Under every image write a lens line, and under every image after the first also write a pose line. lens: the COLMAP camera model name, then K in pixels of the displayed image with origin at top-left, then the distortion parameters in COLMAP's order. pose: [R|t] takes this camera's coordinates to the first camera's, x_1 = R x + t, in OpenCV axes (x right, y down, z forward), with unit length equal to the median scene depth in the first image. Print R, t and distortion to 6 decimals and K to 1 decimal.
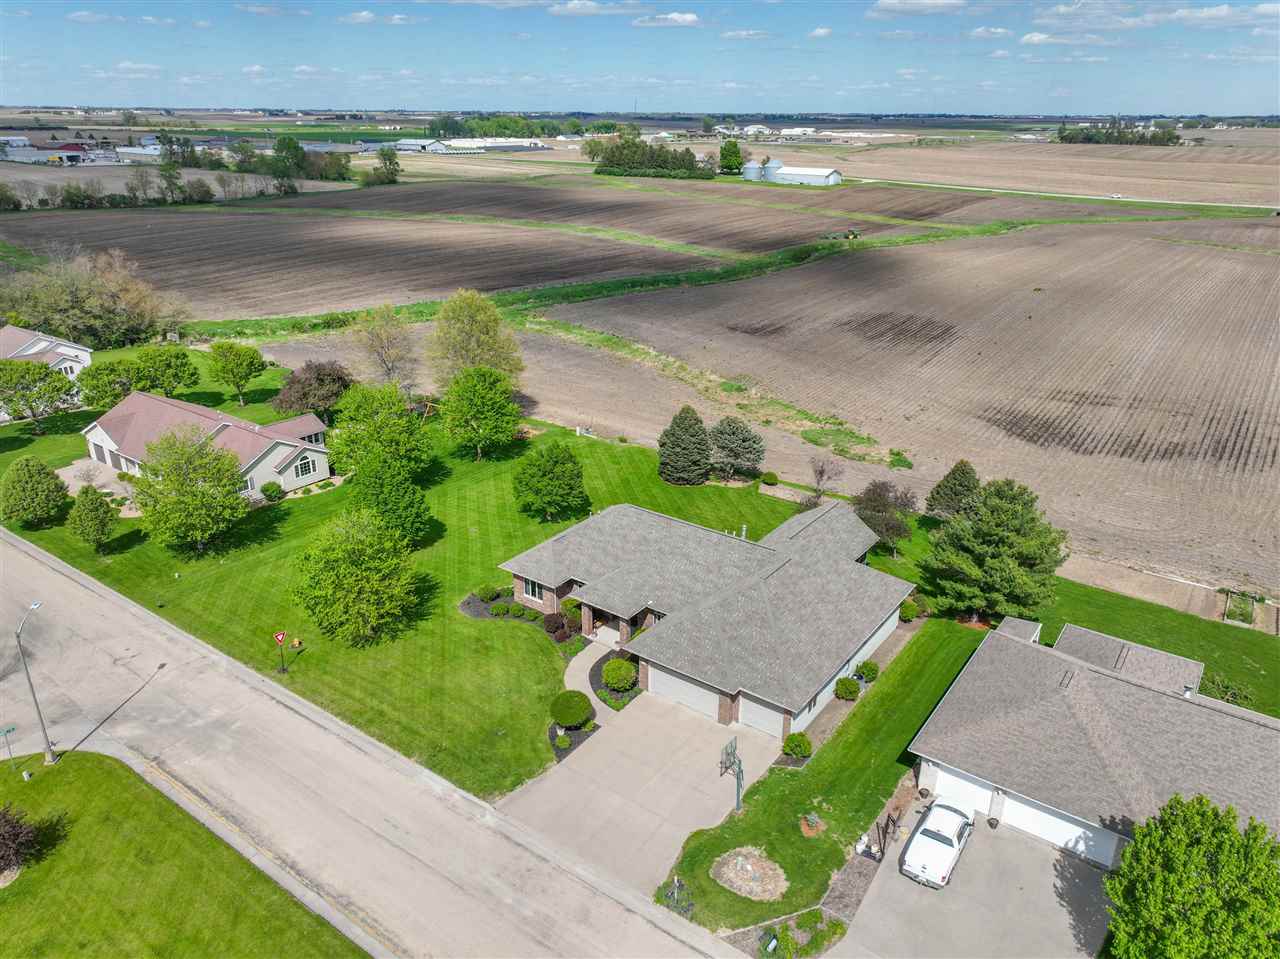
lens RADIAL K [[908.2, 0, 636.3], [0, 908.2, 479.7], [0, 0, 1]] dist [0.000591, 0.015281]
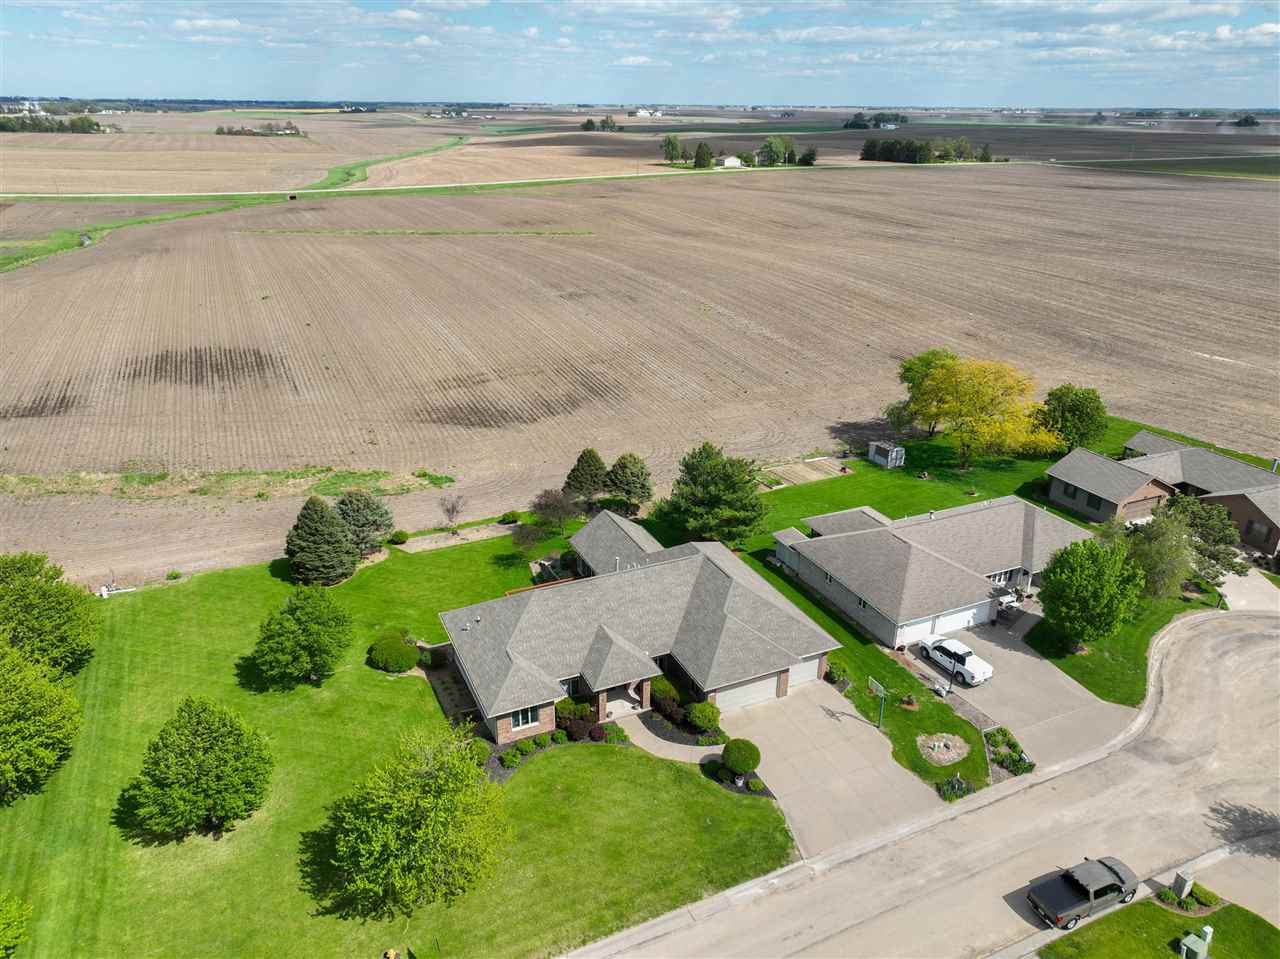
lens RADIAL K [[908.2, 0, 640.1], [0, 908.2, 479.0], [0, 0, 1]] dist [0.000591, 0.015281]
pose [[0.479823, -0.339745, 0.808915, -0.689405], [0.324757, 0.925270, 0.195978, -0.232476], [-0.815048, 0.168666, 0.554300, 0.352266]]
